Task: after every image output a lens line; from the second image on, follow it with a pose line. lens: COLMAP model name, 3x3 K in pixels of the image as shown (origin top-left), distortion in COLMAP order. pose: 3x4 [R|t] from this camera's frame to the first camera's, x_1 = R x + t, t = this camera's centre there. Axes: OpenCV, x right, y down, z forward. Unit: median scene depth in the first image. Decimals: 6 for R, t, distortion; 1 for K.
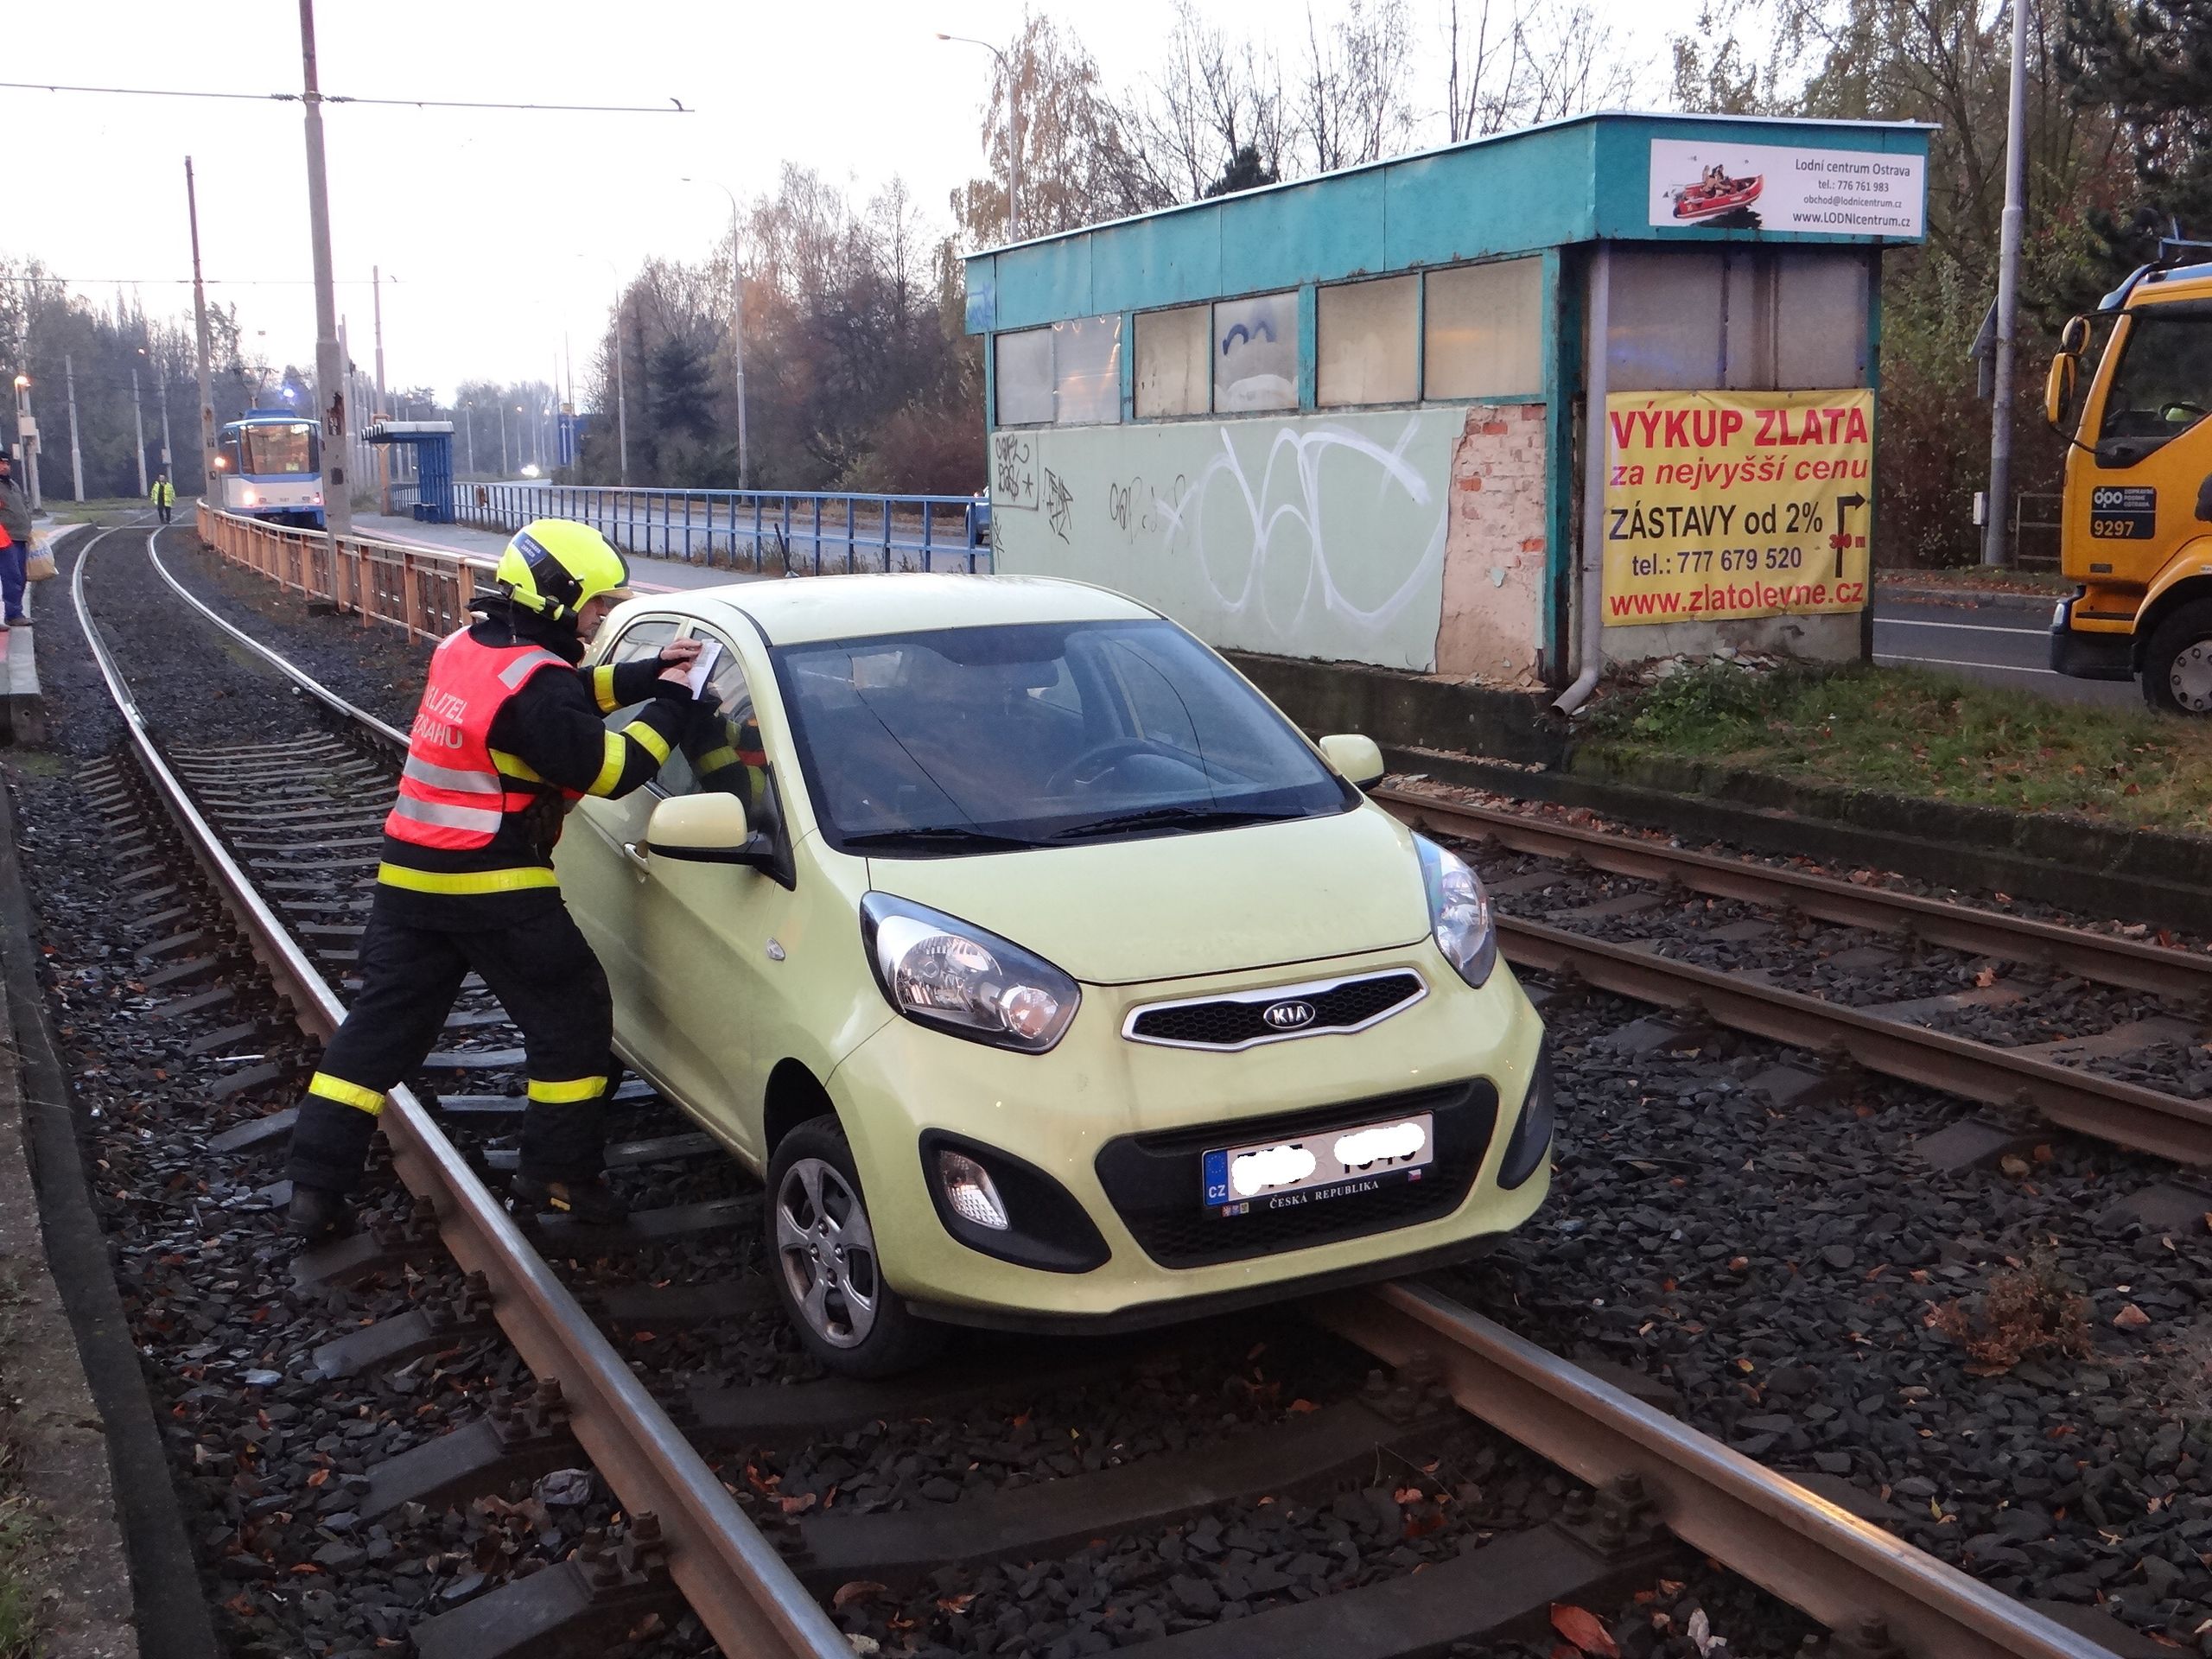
lens RADIAL K [[2396.0, 0, 1096.5], [0, 2396.0, 829.2], [0, 0, 1]] dist [0.018282, 0.002430]
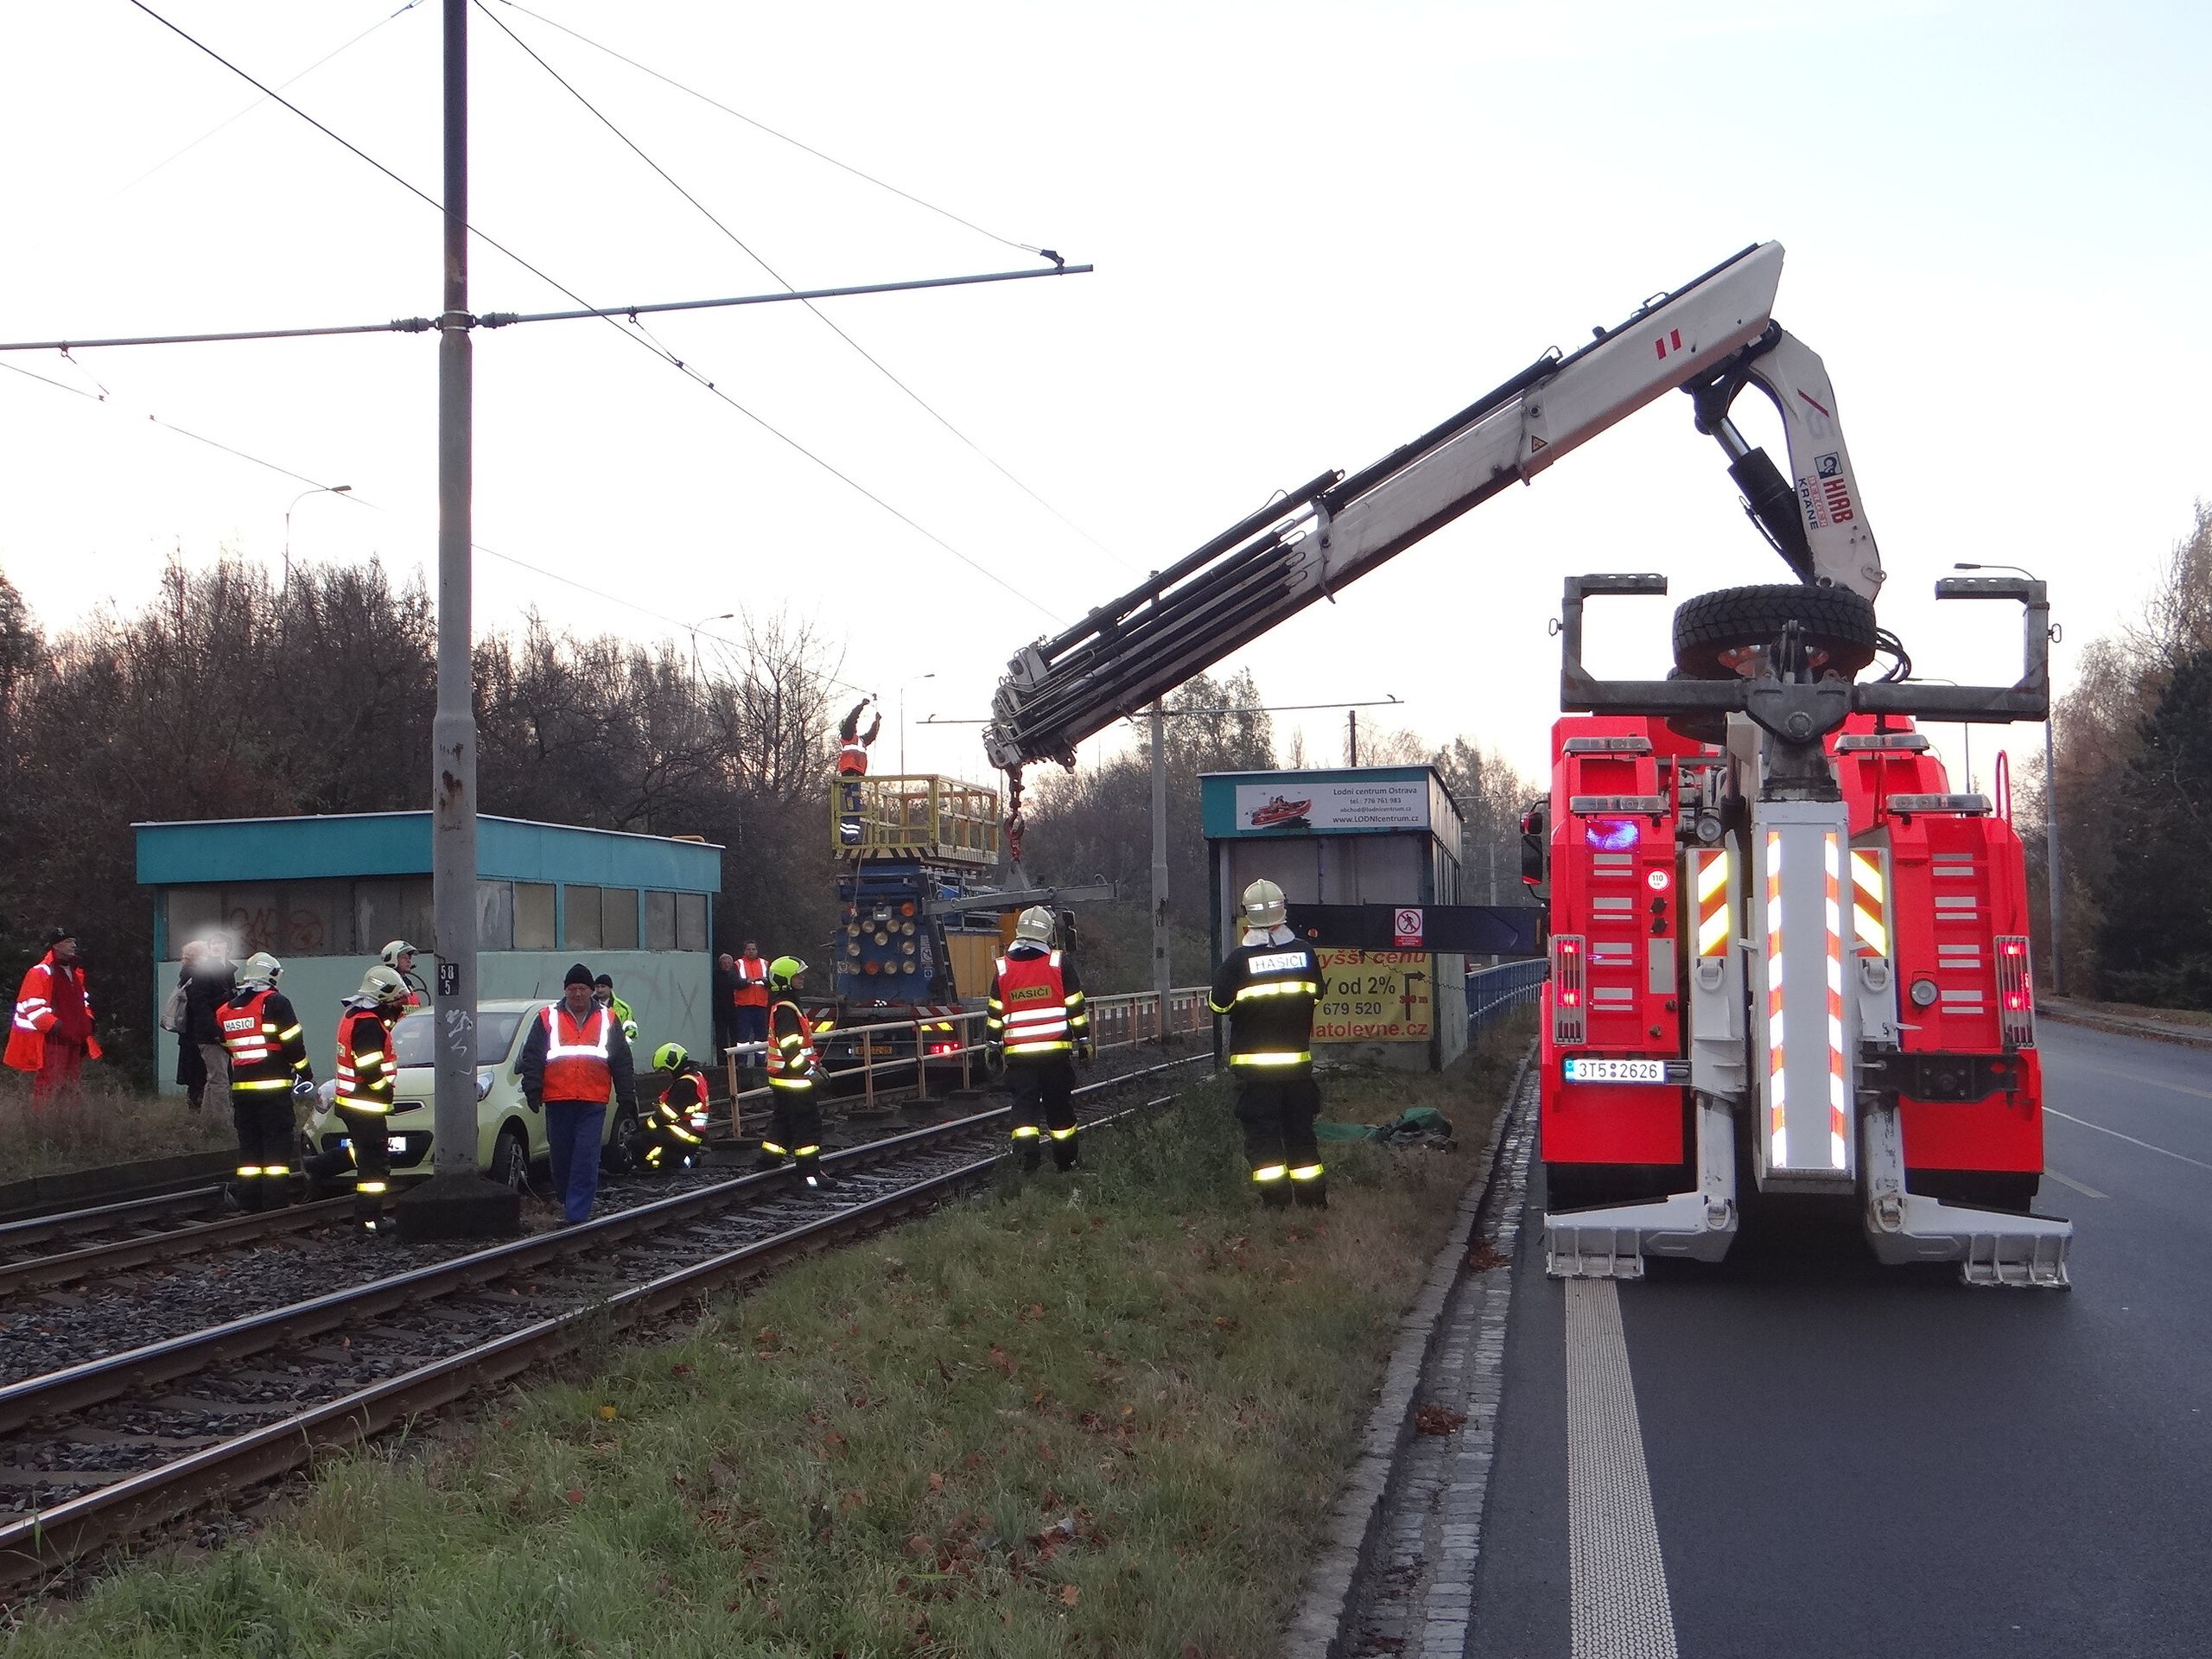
lens RADIAL K [[2396.0, 0, 1096.5], [0, 2396.0, 829.2], [0, 0, 1]] dist [0.018282, 0.002430]
pose [[0.804434, -0.029002, -0.593333, 1.269779], [-0.083977, 0.983225, -0.161915, 0.061791], [0.588076, 0.180076, 0.788505, -0.550259]]
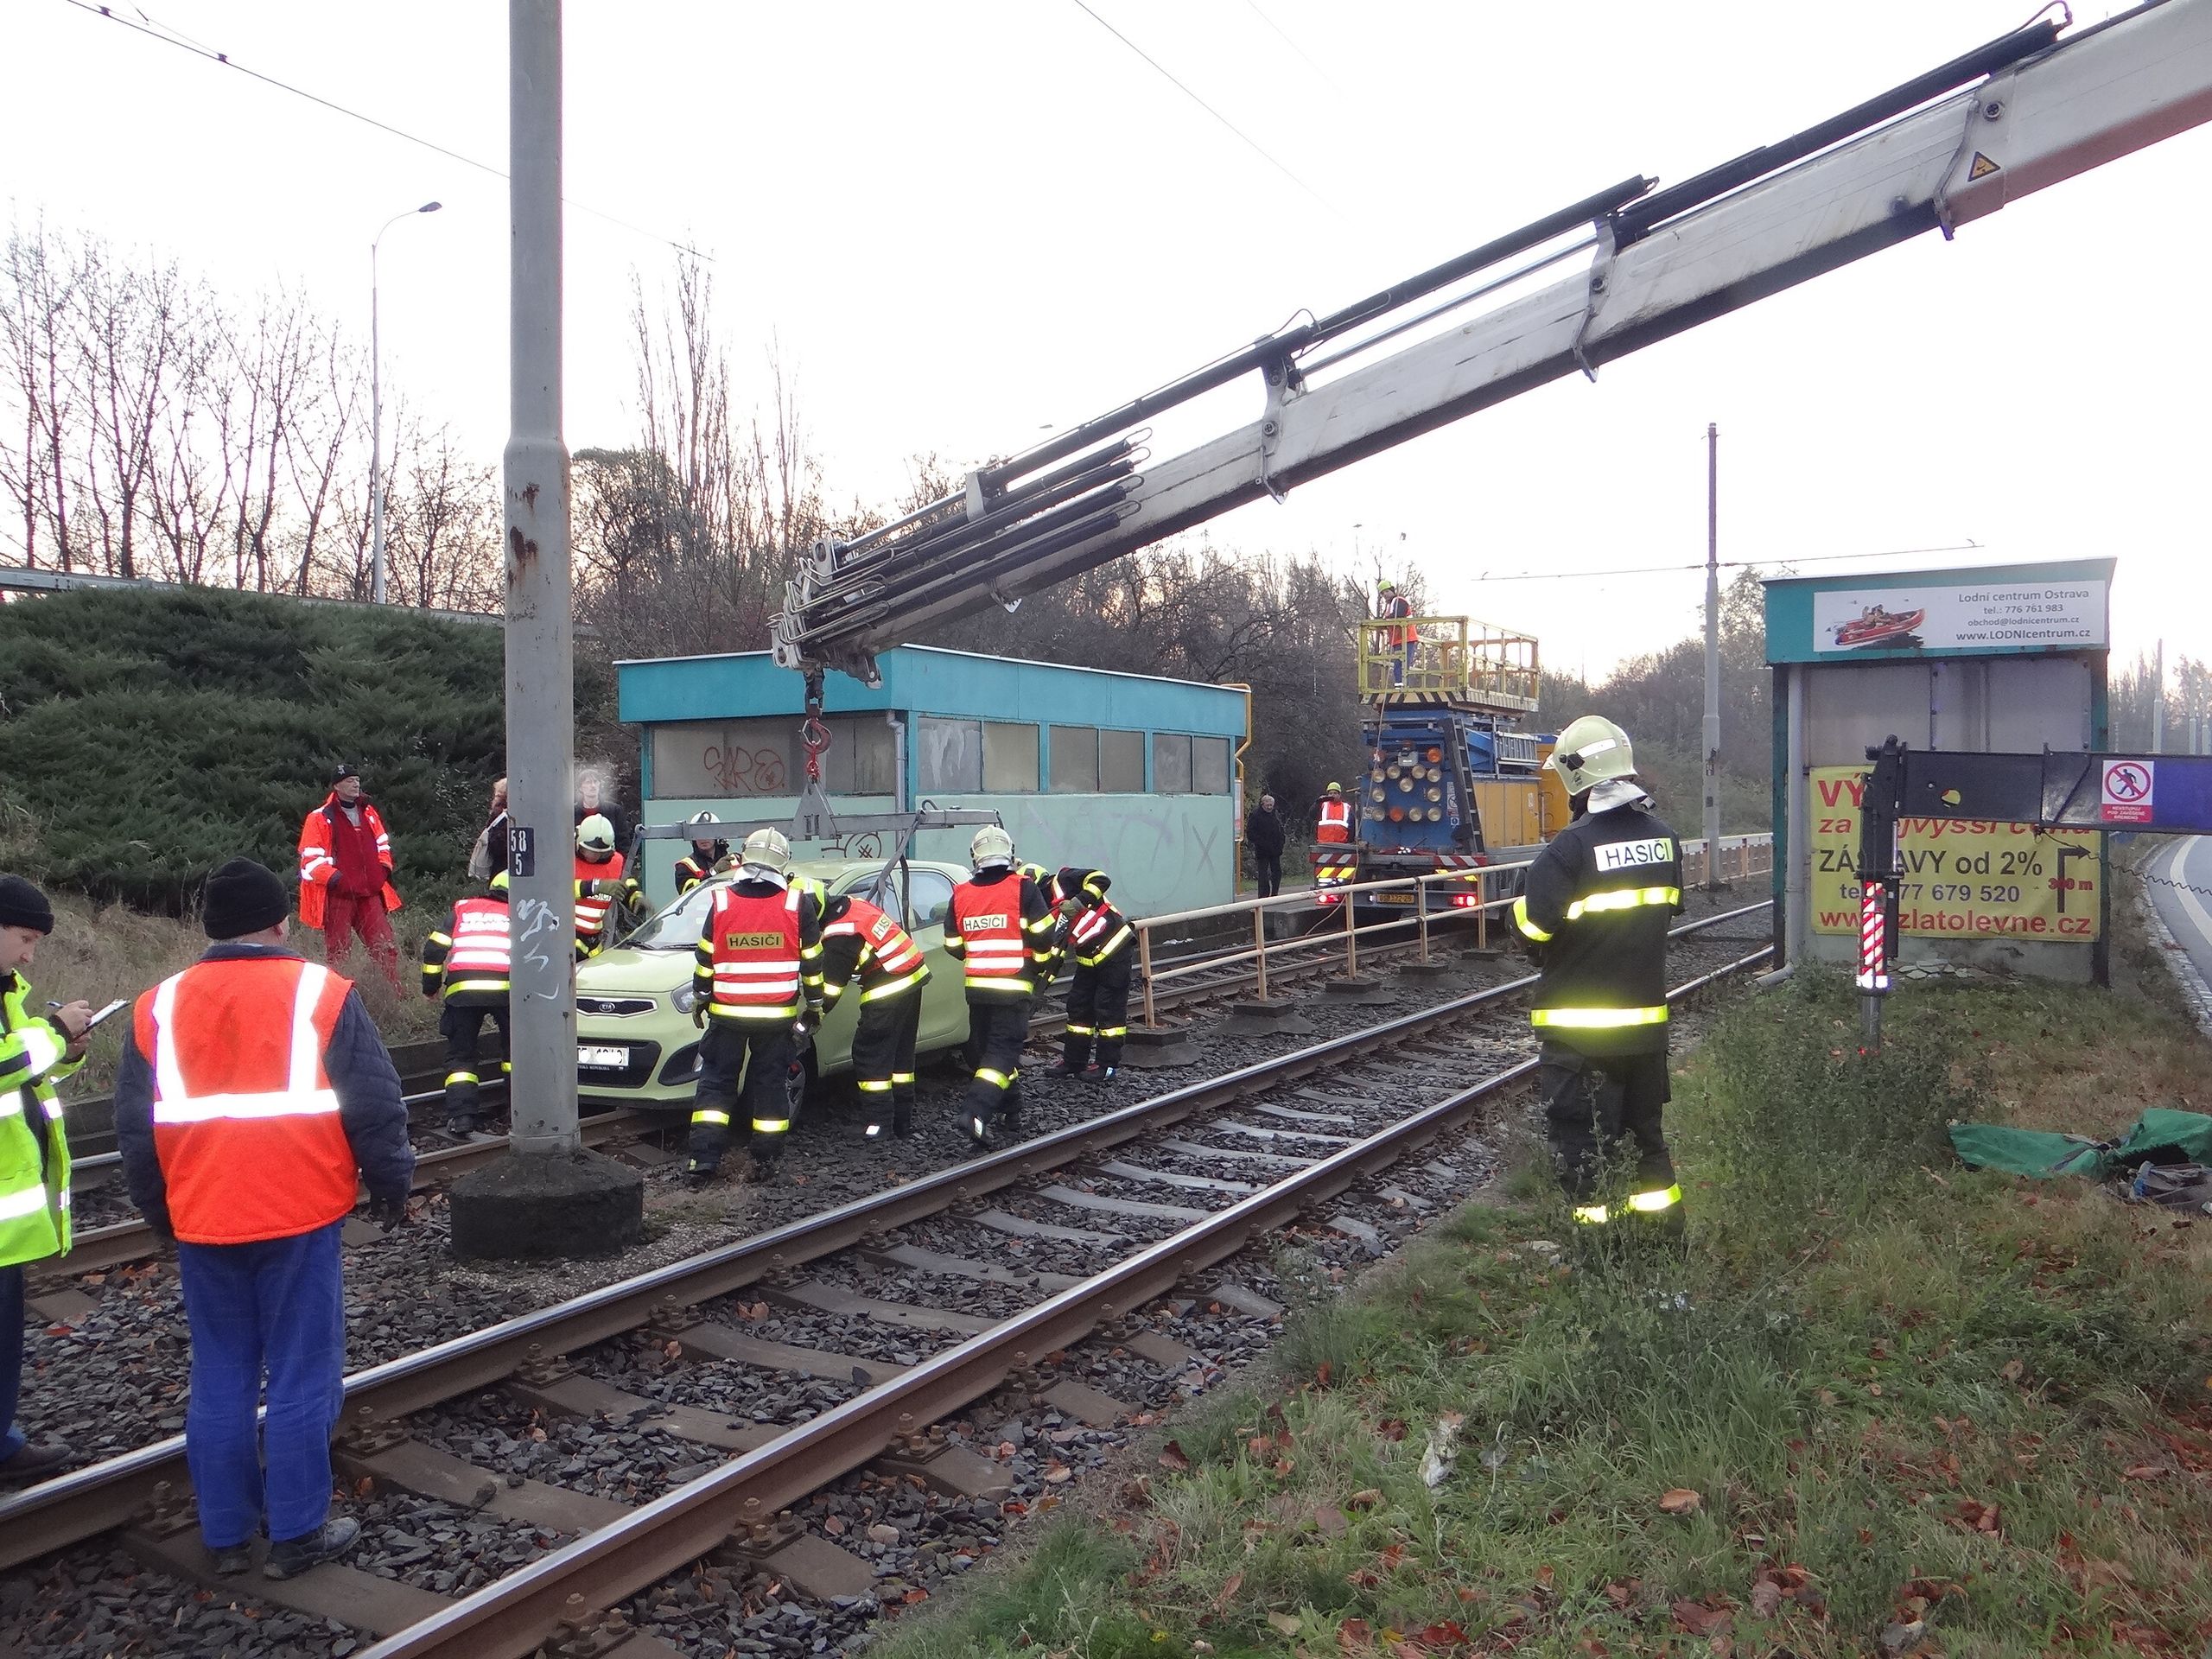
lens RADIAL K [[1729.1, 0, 1105.2], [0, 1729.1, 815.1], [0, 0, 1]] dist [0.000813, 0.000261]
pose [[0.583268, 0.025572, -0.811877, 0.826254], [-0.129265, 0.989689, -0.061694, -0.039779], [0.801928, 0.140931, 0.580560, 0.087821]]
